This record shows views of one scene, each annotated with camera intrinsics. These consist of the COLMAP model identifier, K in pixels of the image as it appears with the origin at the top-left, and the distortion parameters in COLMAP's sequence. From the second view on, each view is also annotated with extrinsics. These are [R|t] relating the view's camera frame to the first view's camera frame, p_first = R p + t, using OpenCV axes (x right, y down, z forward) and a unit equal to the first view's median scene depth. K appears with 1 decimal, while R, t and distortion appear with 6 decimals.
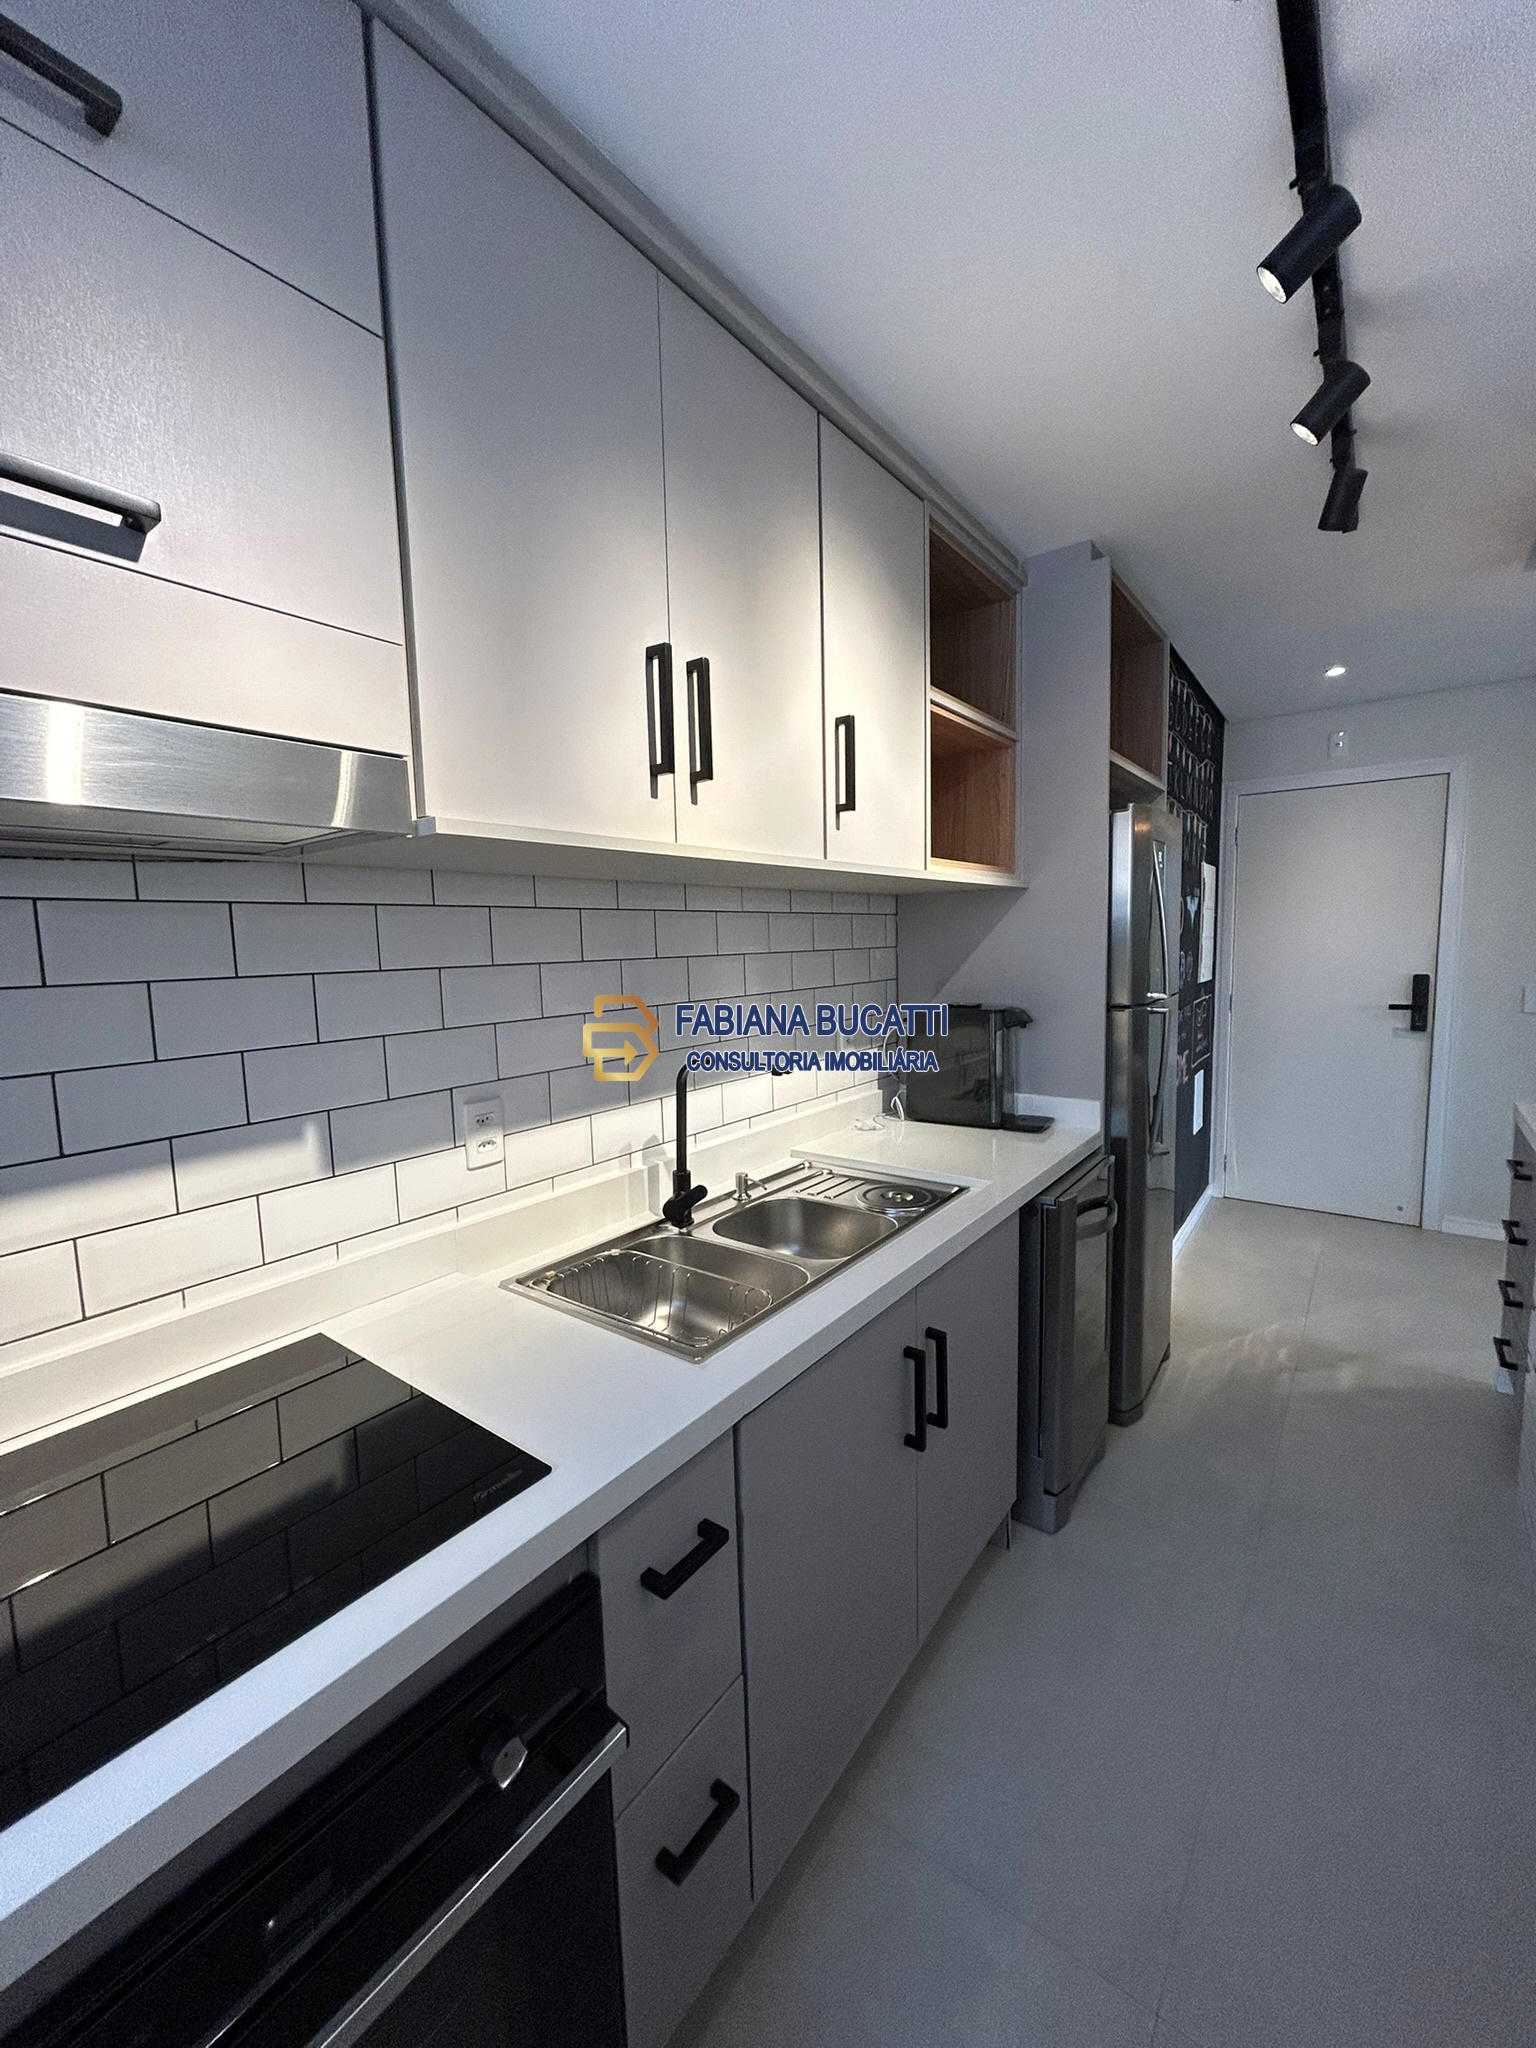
lens RADIAL K [[827.1, 0, 768.0], [0, 827.1, 1024.0], [0, 0, 1]] dist [-0.005255, 0.000570]
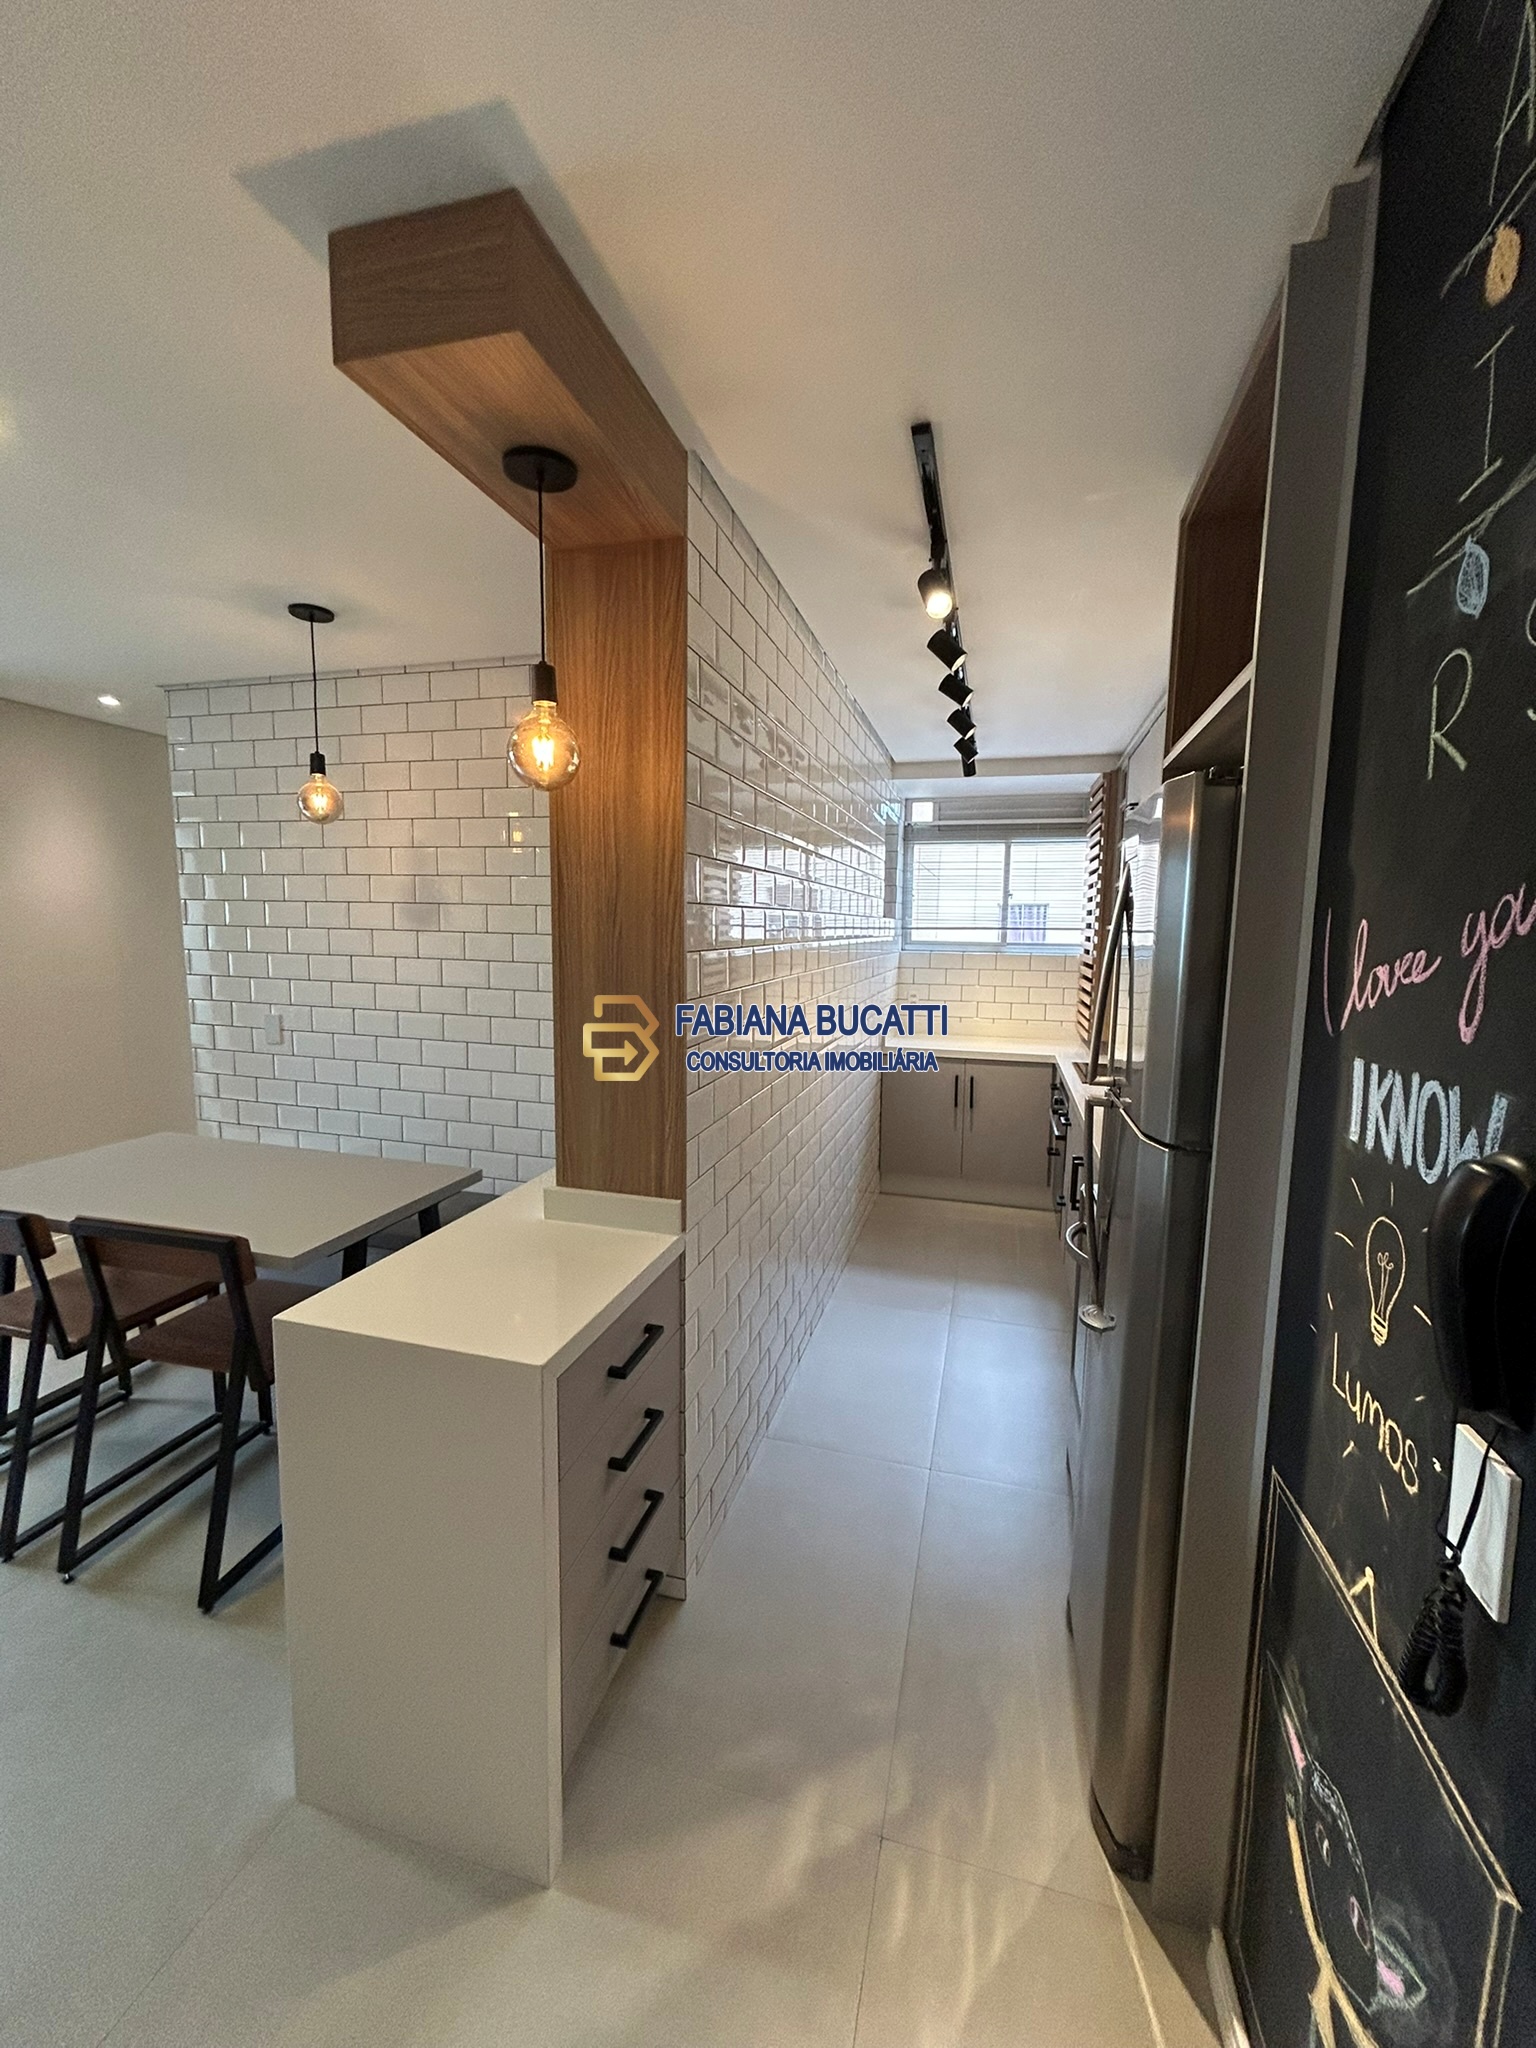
lens RADIAL K [[821.4, 0, 767.4], [0, 821.4, 1023.3], [0, 0, 1]] dist [-0.001482, 0.000306]
pose [[-0.933635, 0.051126, -0.354559, 1.230683], [-0.031462, 0.974235, 0.223328, -0.286609], [0.356842, 0.219662, -0.907972, 1.895247]]
